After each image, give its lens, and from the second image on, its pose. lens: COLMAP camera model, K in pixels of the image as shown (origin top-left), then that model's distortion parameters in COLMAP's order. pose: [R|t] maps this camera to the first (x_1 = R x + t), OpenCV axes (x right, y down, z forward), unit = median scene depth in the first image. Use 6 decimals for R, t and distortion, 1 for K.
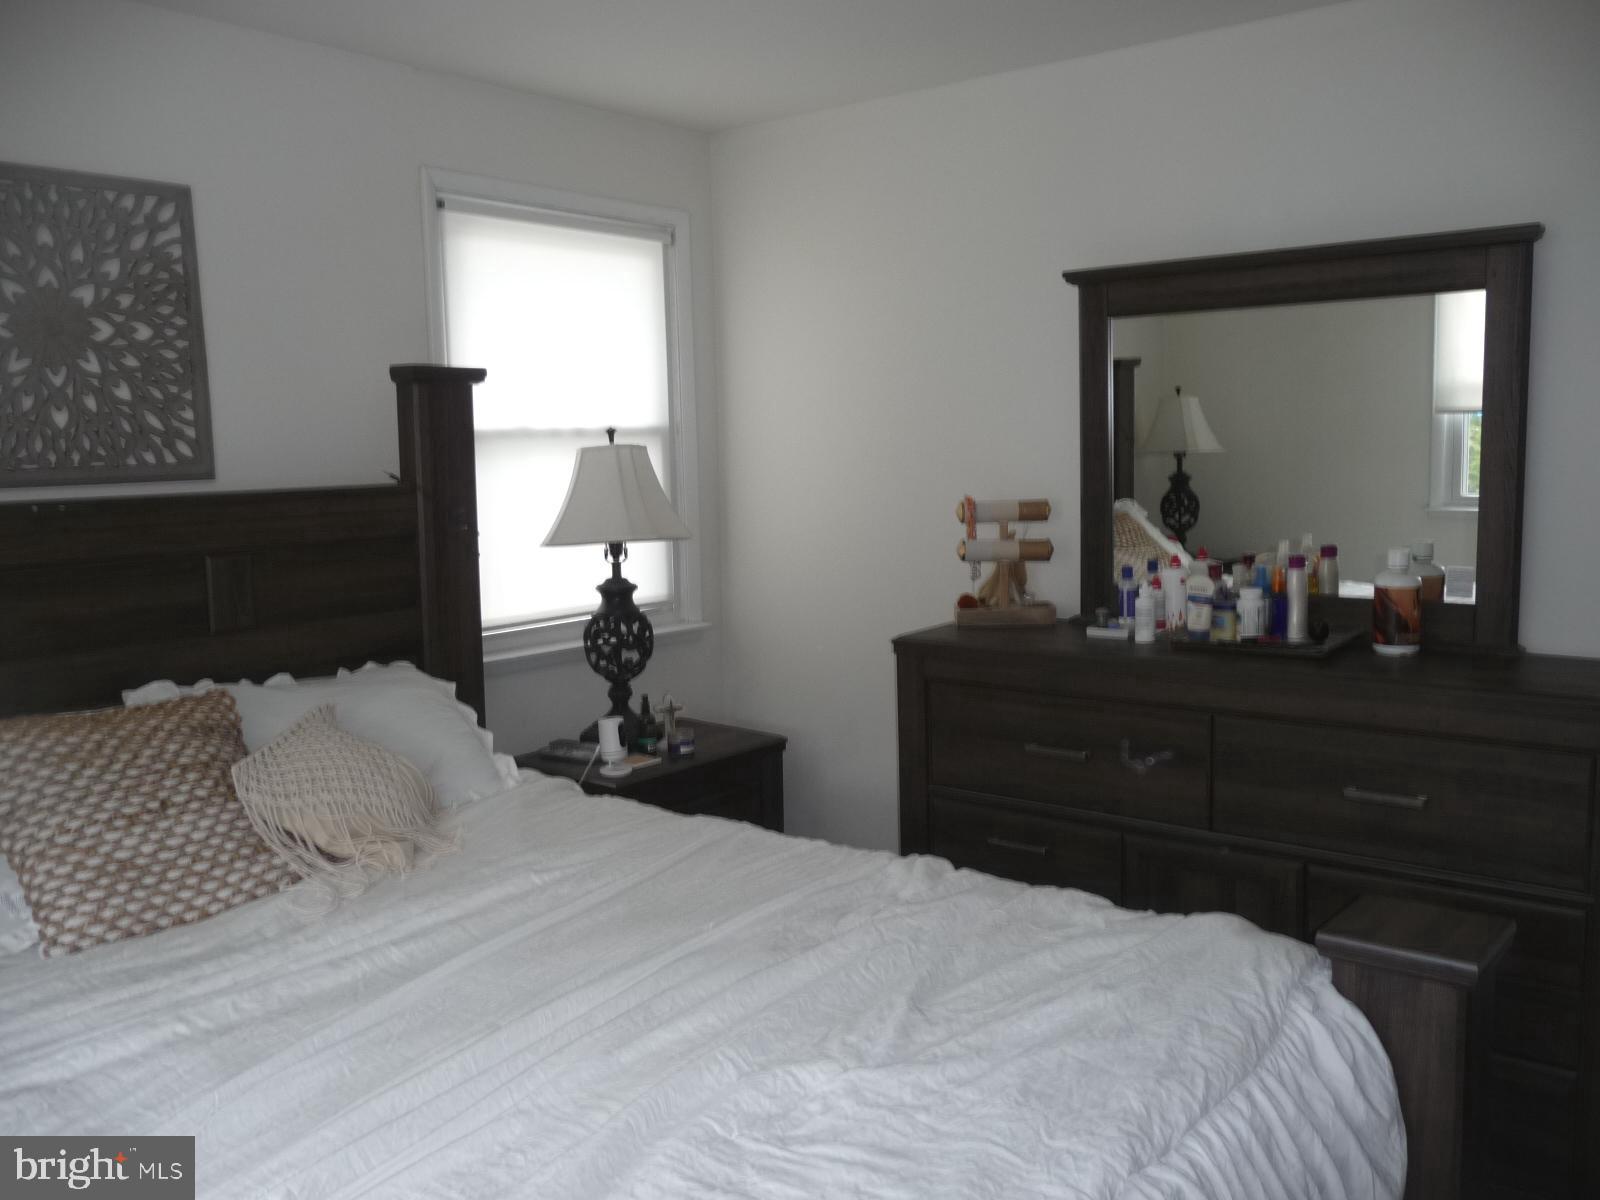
lens RADIAL K [[1336.0, 0, 800.6], [0, 1336.0, 610.8], [0, 0, 1]] dist [-0.031019, 0.013001]
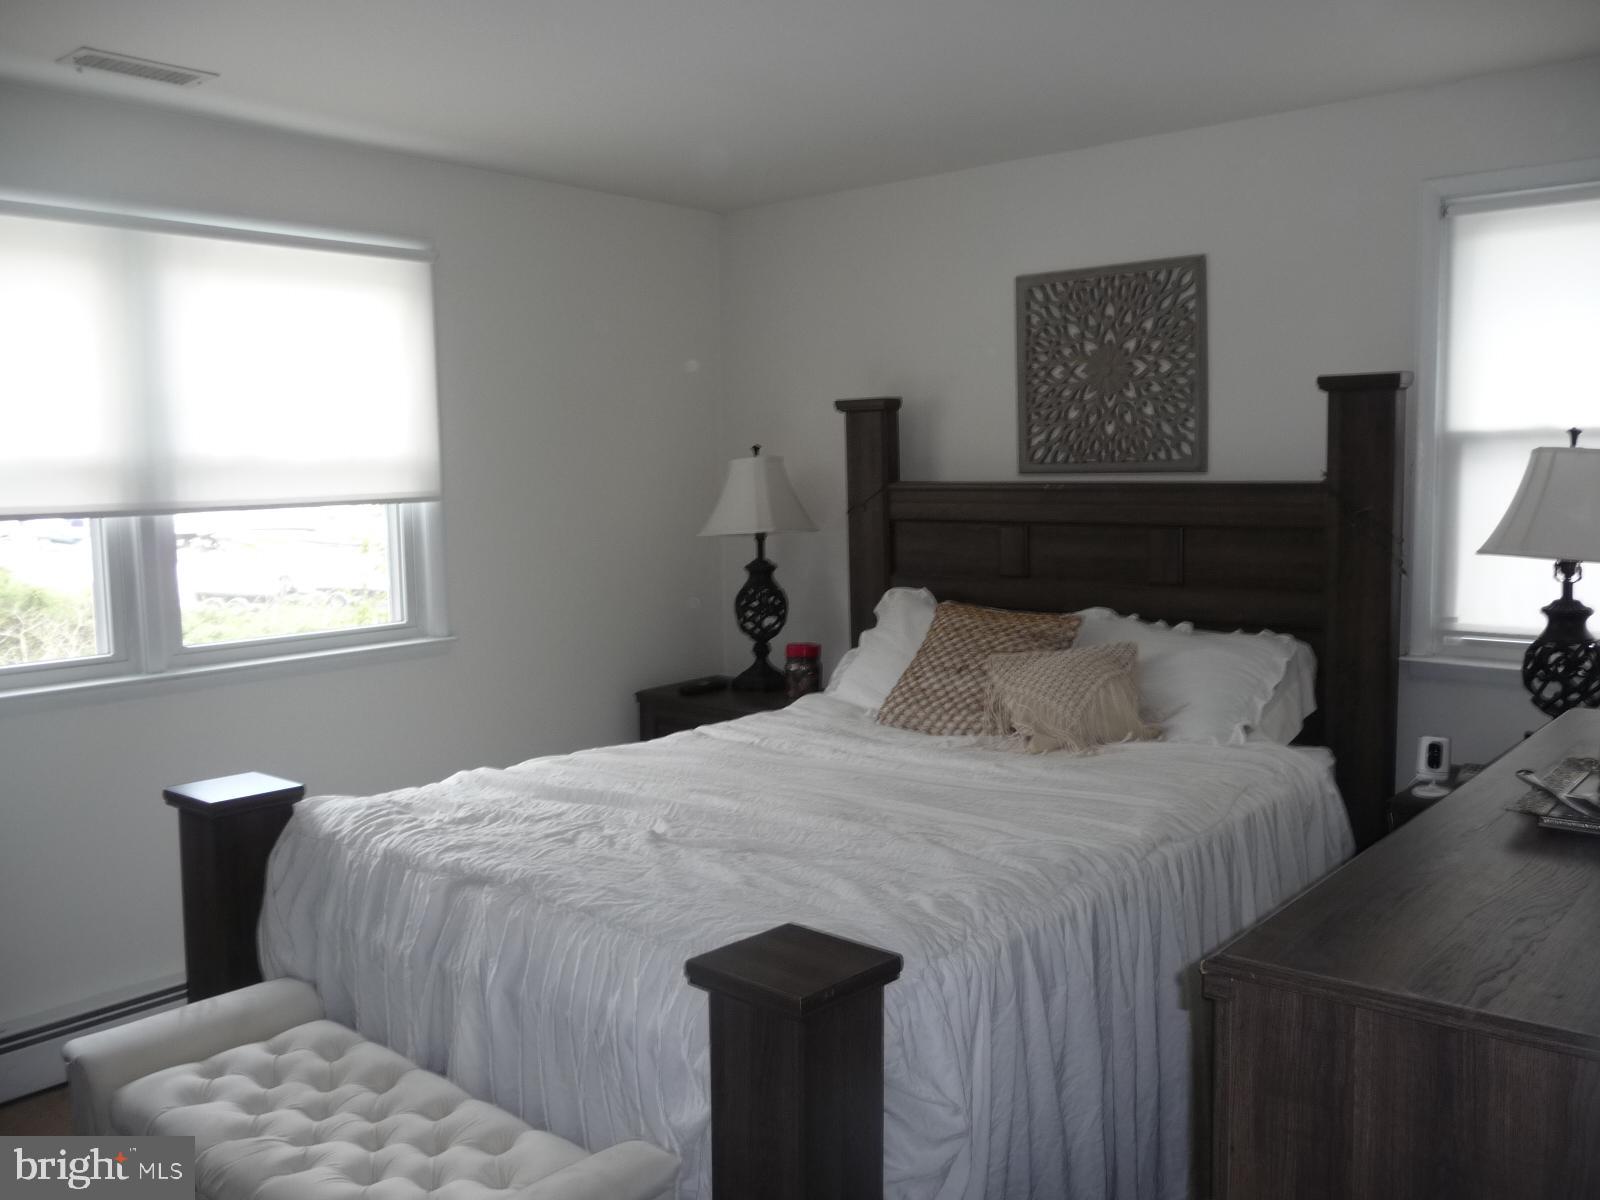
lens RADIAL K [[1352.8, 0, 805.3], [0, 1352.8, 593.8], [0, 0, 1]] dist [-0.046513, 0.051408]
pose [[-0.043140, 0.117102, -0.992182, 0.947774], [-0.110765, 0.986424, 0.121238, -0.100460], [0.992910, 0.115130, -0.029584, 0.674703]]
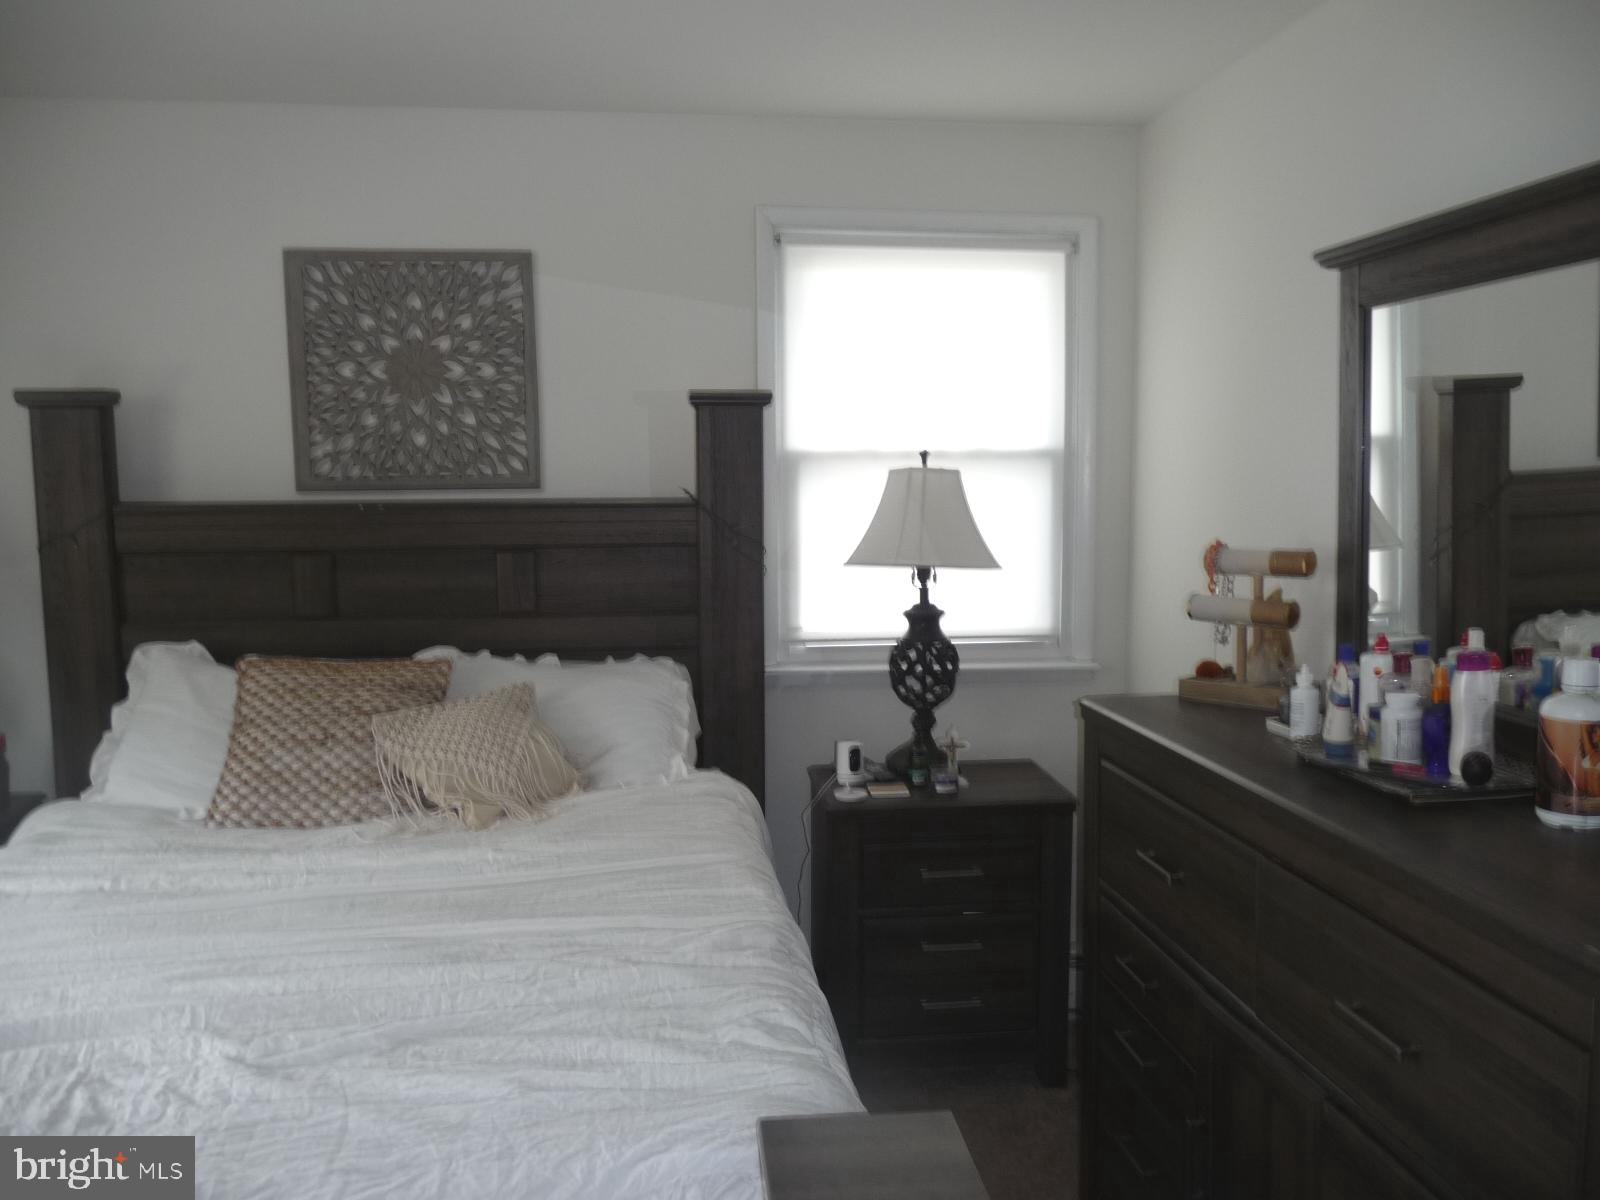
lens RADIAL K [[1352.8, 0, 805.3], [0, 1352.8, 593.8], [0, 0, 1]] dist [-0.046513, 0.051408]
pose [[0.714876, 0.085274, -0.694032, 0.612233], [-0.099938, 0.994807, 0.019290, -0.053050], [0.692073, 0.055570, 0.719685, 0.292724]]
